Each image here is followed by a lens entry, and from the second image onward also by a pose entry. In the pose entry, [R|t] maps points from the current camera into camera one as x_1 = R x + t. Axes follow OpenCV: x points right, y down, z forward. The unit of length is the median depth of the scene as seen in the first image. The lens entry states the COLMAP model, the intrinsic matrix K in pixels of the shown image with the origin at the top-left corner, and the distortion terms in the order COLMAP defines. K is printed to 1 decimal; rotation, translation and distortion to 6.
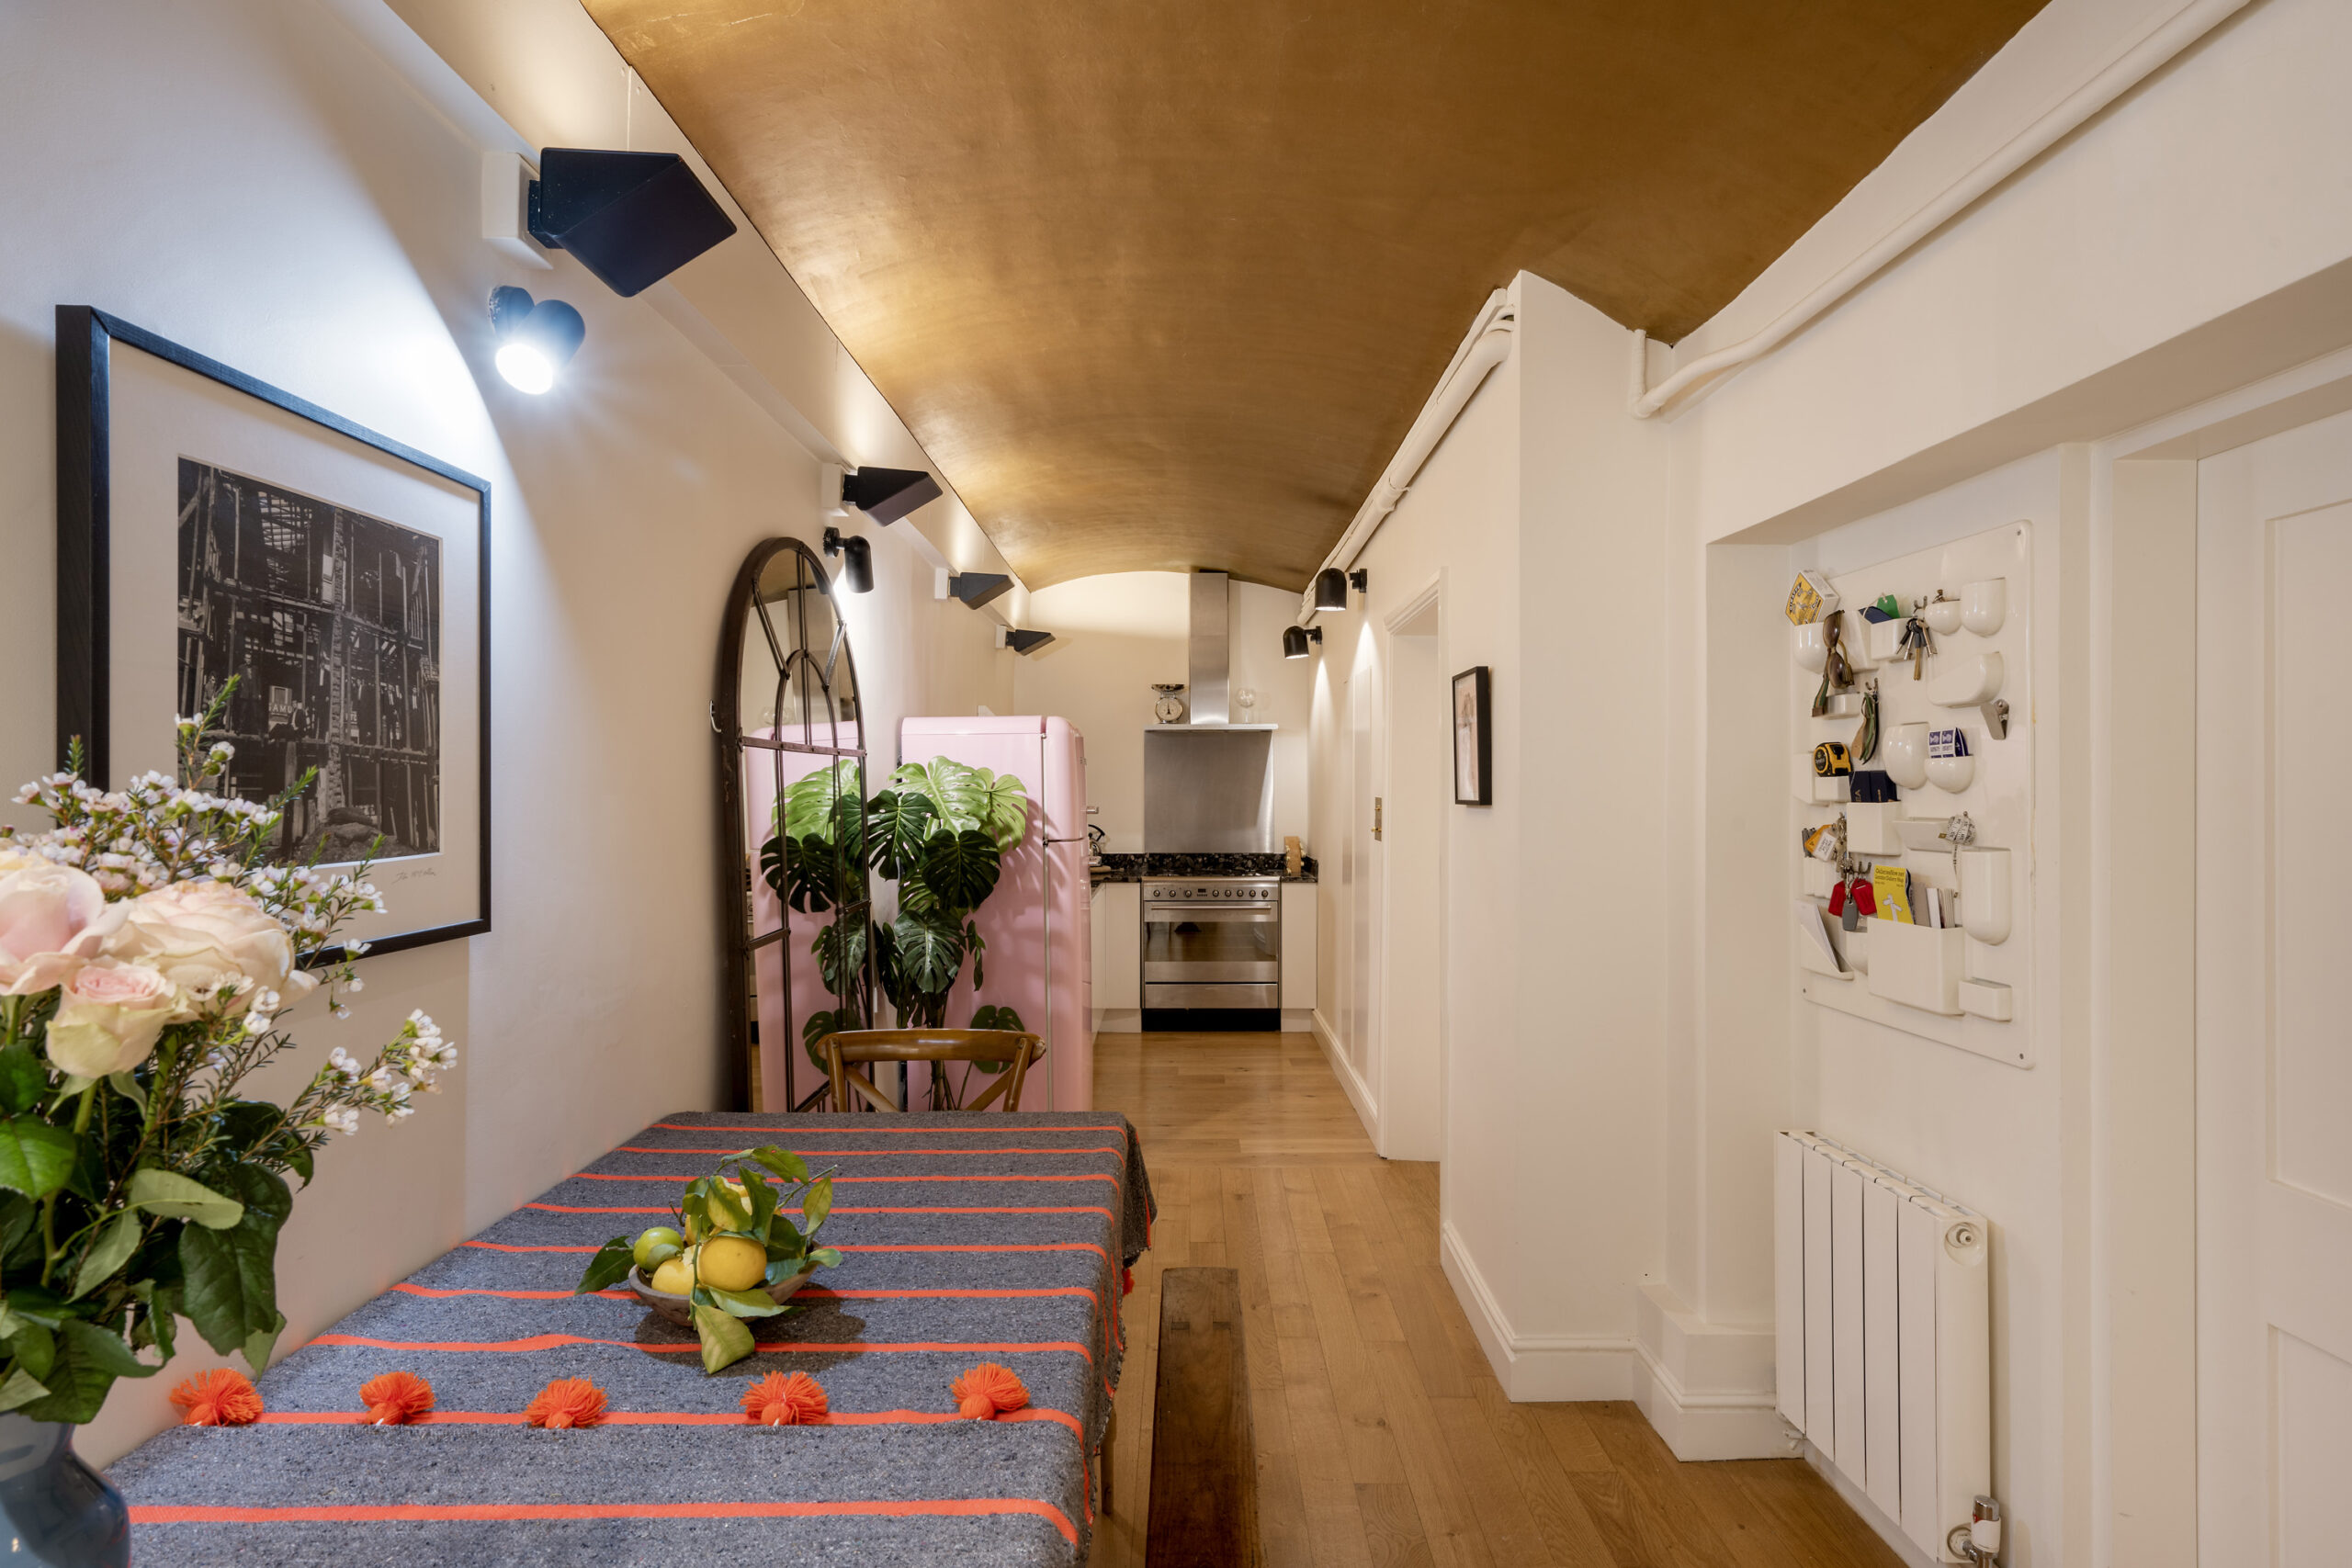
lens RADIAL K [[1212.5, 0, 1178.5], [0, 1212.5, 784.3], [0, 0, 1]] dist [-0.002645, -0.000564]
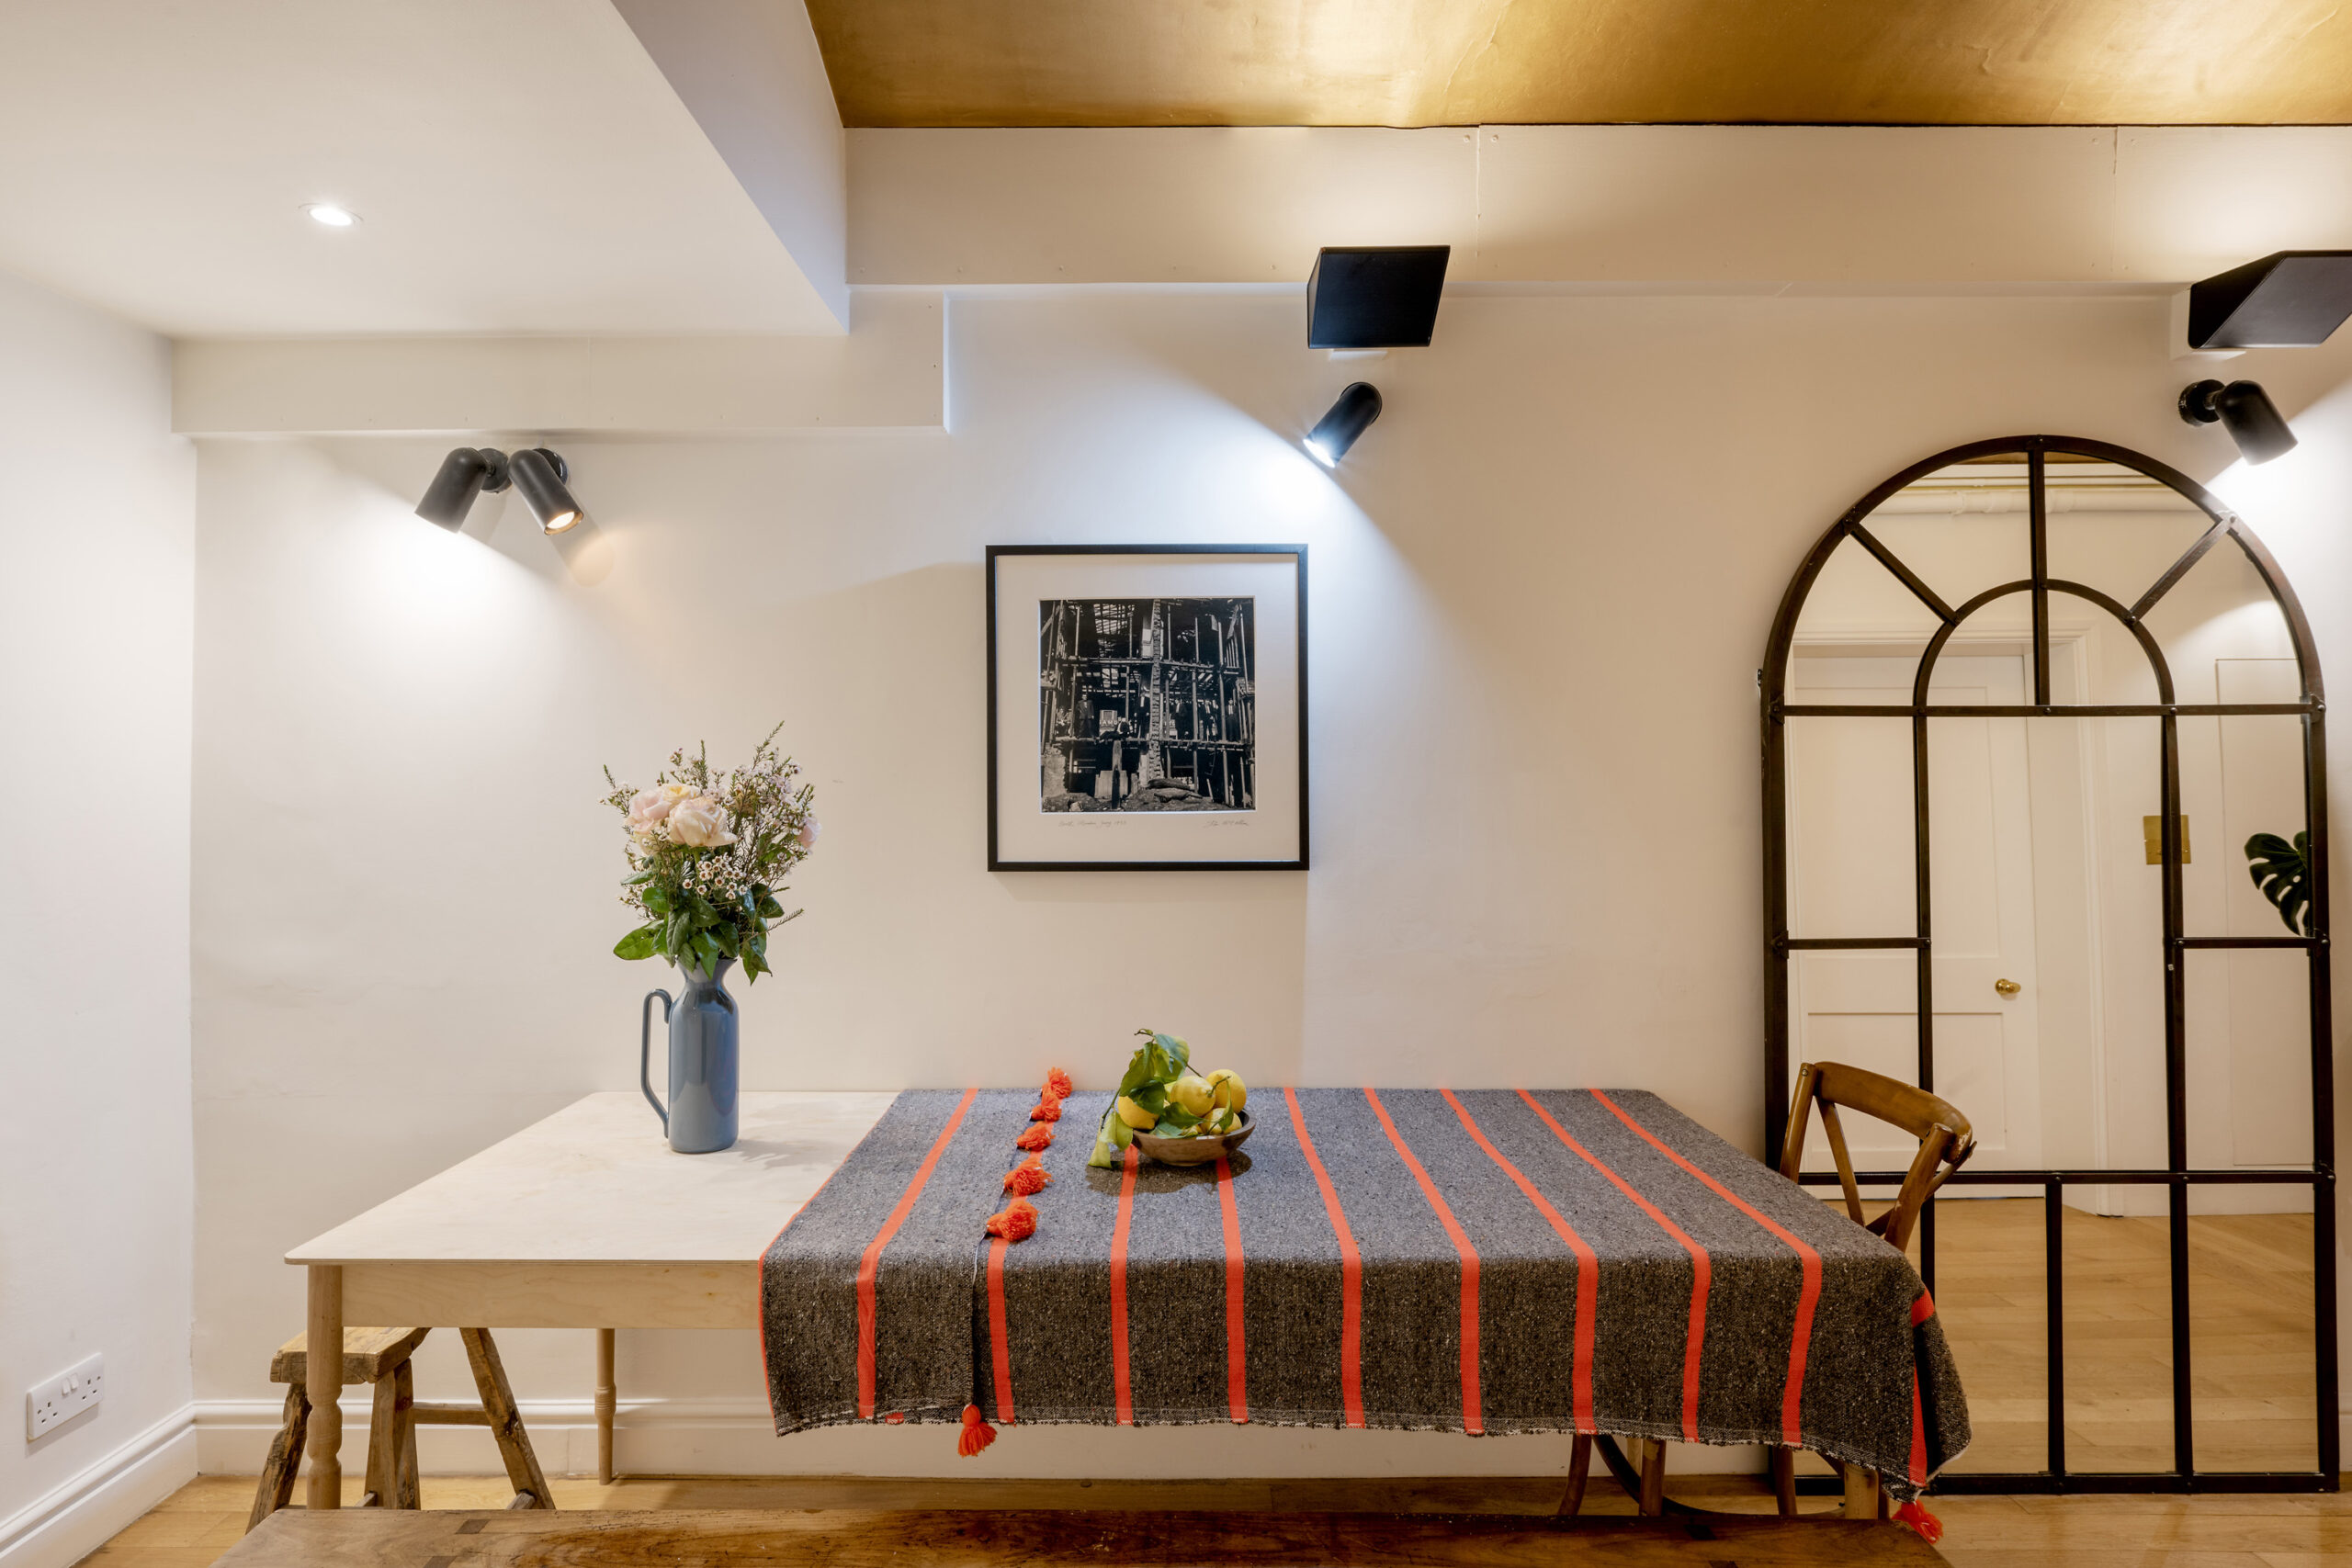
lens RADIAL K [[1279.6, 0, 1173.8], [0, 1279.6, 780.0], [0, 0, 1]] dist [0.006517, 0.000489]
pose [[-0.000276, -0.002220, -0.999997, 1.060728], [0.006892, 0.999974, -0.002222, 0.025258], [0.999976, -0.006892, -0.000260, 1.015227]]
